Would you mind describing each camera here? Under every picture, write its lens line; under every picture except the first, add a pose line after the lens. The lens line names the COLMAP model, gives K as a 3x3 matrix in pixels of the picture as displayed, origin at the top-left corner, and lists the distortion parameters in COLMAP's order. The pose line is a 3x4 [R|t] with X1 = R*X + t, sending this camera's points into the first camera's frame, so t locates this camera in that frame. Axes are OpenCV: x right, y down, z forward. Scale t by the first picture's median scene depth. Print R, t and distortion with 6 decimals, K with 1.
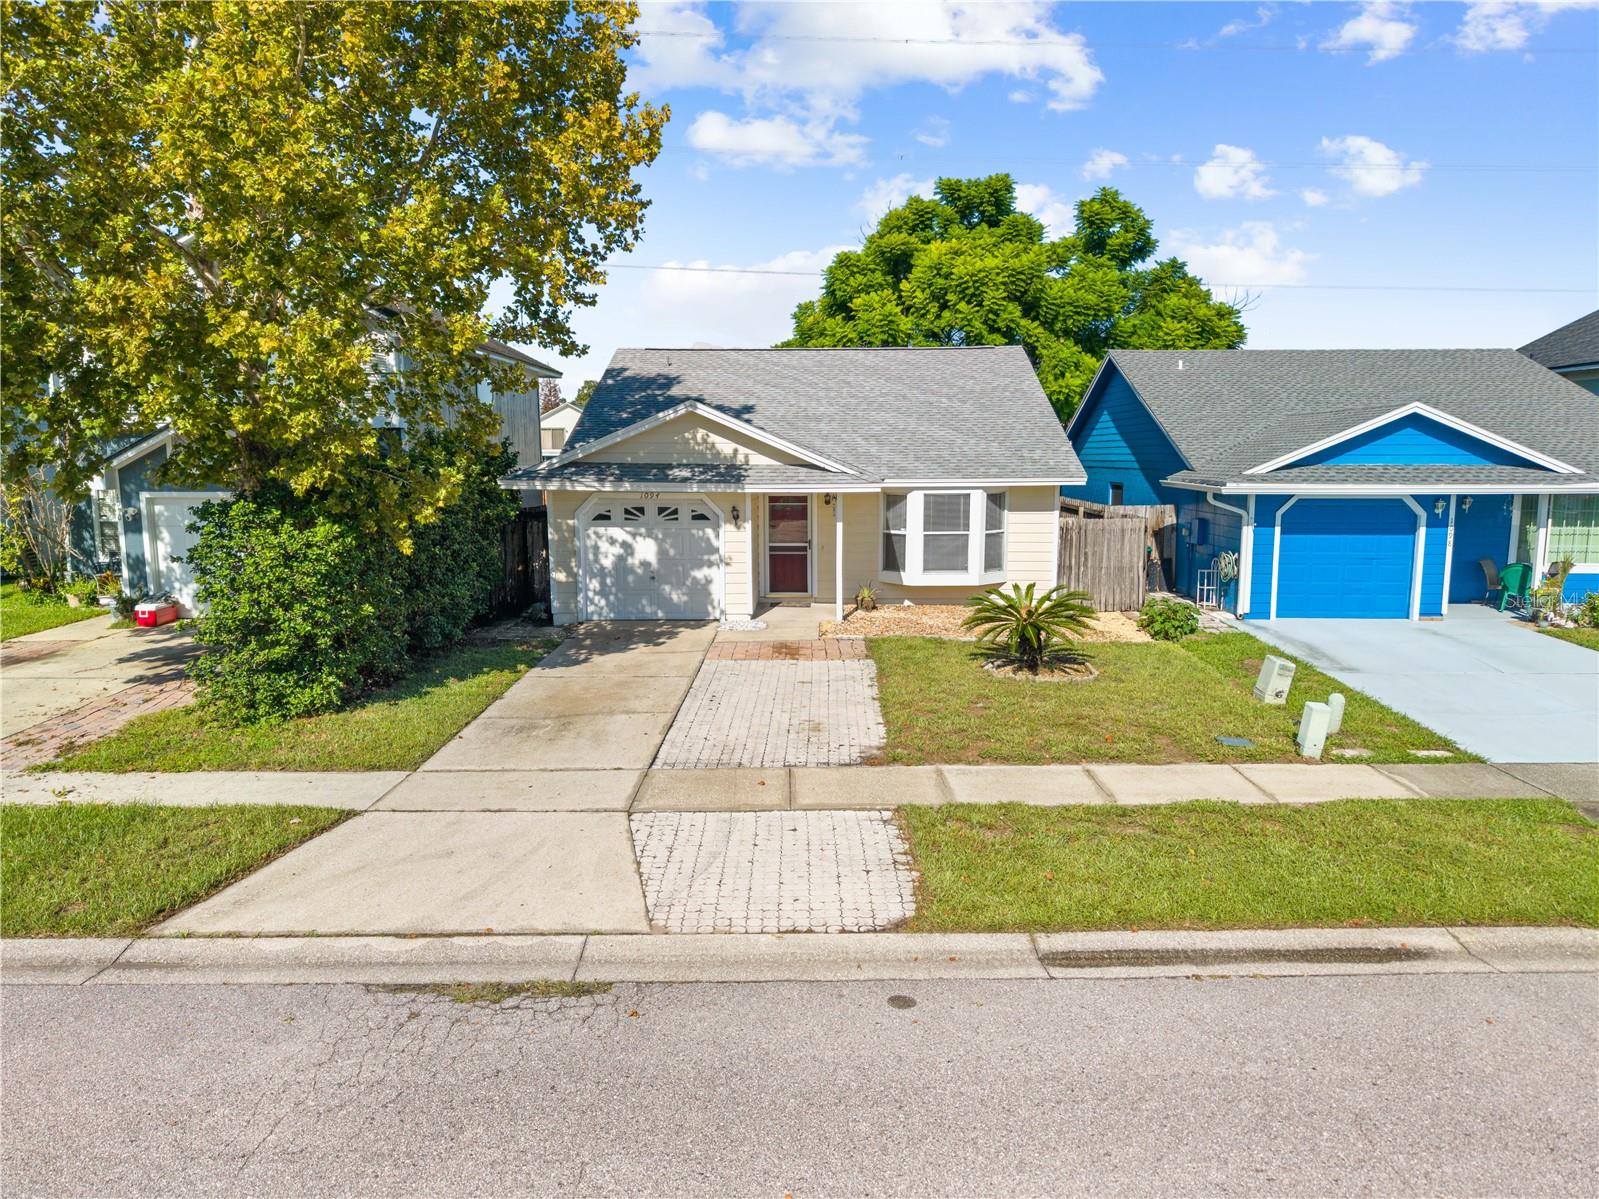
lens RADIAL K [[1074.7, 0, 804.2], [0, 1074.7, 599.7], [0, 0, 1]] dist [0.016722, -0.023016]
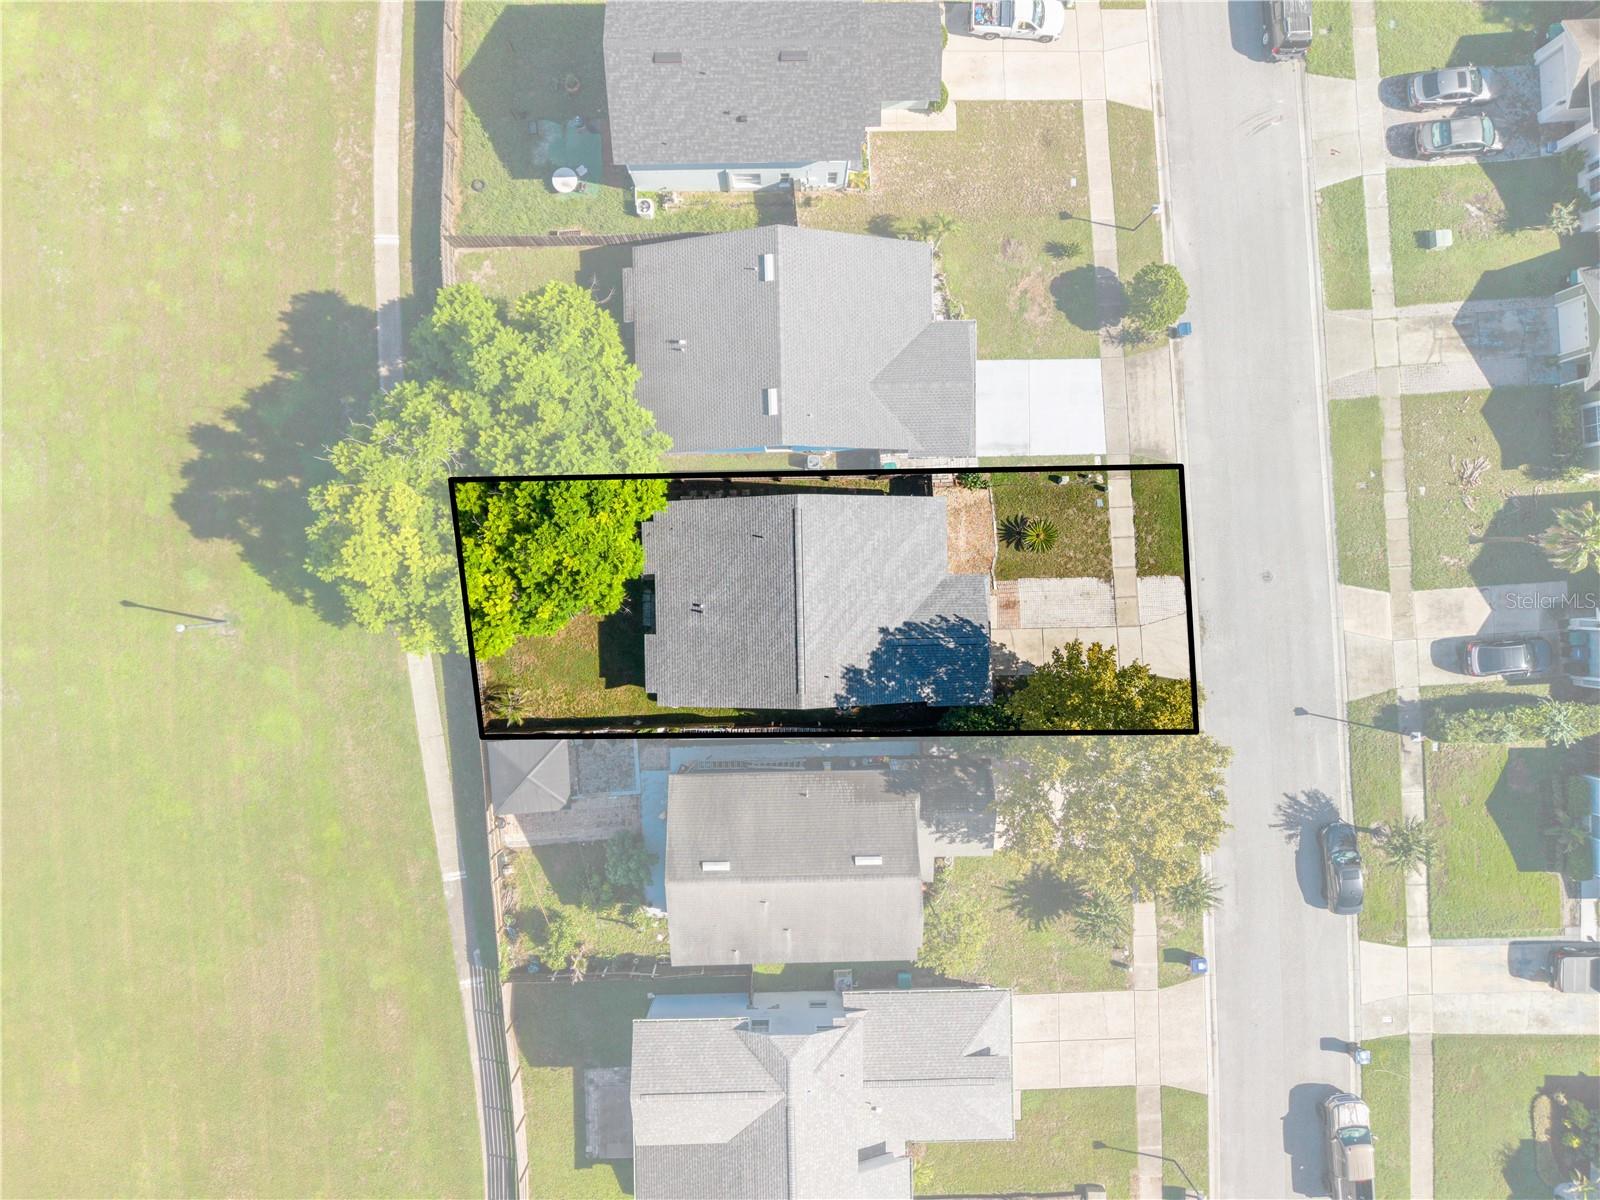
lens RADIAL K [[1060.2, 0, 803.8], [0, 1060.2, 603.5], [0, 0, 1]] dist [0.064315, -0.104909]
pose [[-0.041174, -0.999066, -0.013122, 0.049822], [0.129272, -0.018350, 0.991439, -2.924321], [-0.990754, 0.039125, 0.129906, 1.069596]]
